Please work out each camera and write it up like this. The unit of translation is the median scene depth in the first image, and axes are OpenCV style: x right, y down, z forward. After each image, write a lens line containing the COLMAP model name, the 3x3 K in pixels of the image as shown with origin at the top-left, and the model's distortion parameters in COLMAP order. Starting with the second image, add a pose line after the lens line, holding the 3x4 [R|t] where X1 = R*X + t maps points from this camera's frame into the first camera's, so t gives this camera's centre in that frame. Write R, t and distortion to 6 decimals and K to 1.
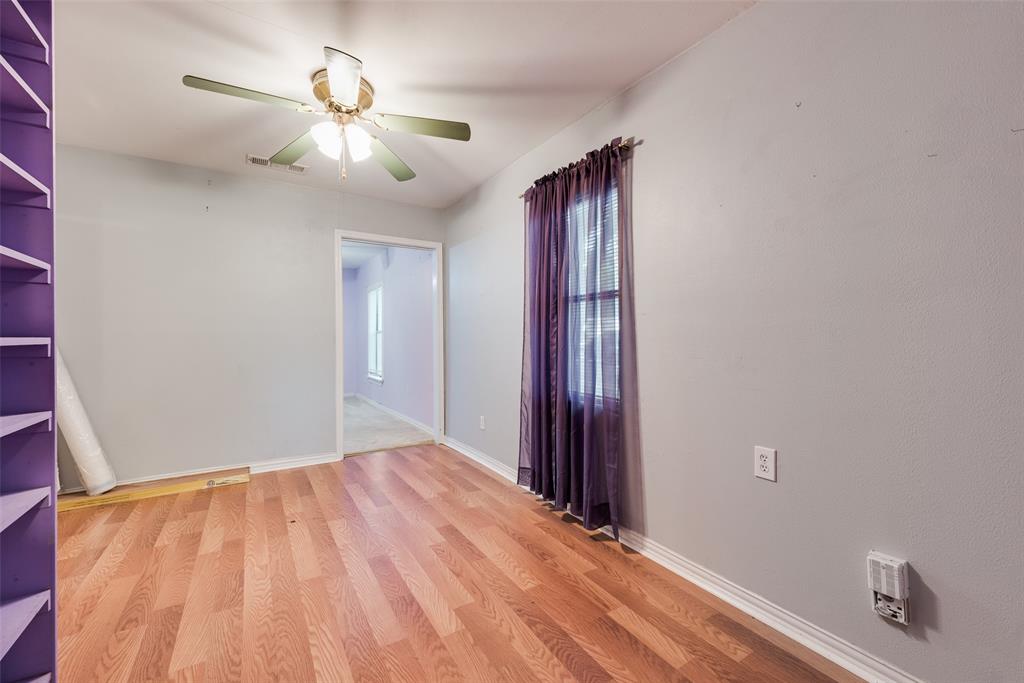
lens RADIAL K [[416.4, 0, 515.3], [0, 416.4, 347.2], [0, 0, 1]] dist [-0.000044, -0.000118]
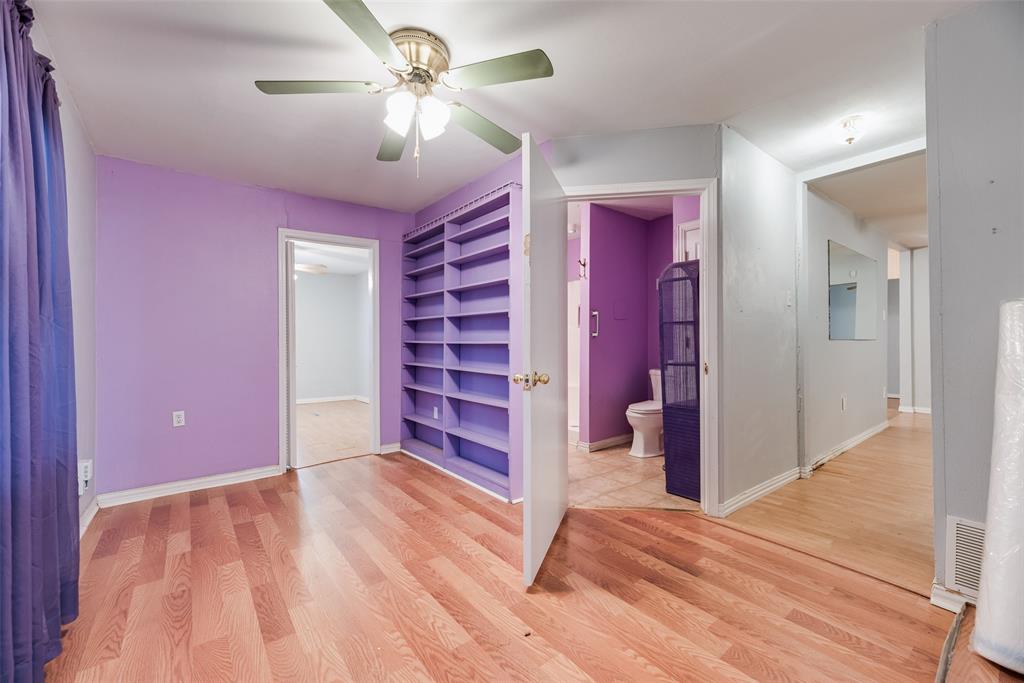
lens RADIAL K [[416.4, 0, 515.3], [0, 416.4, 347.2], [0, 0, 1]] dist [-0.000044, -0.000118]
pose [[-0.994413, 0.010253, -0.105059, -0.565814], [0.006381, 0.999290, 0.037132, -0.045018], [0.105365, 0.036254, -0.993773, 2.001827]]
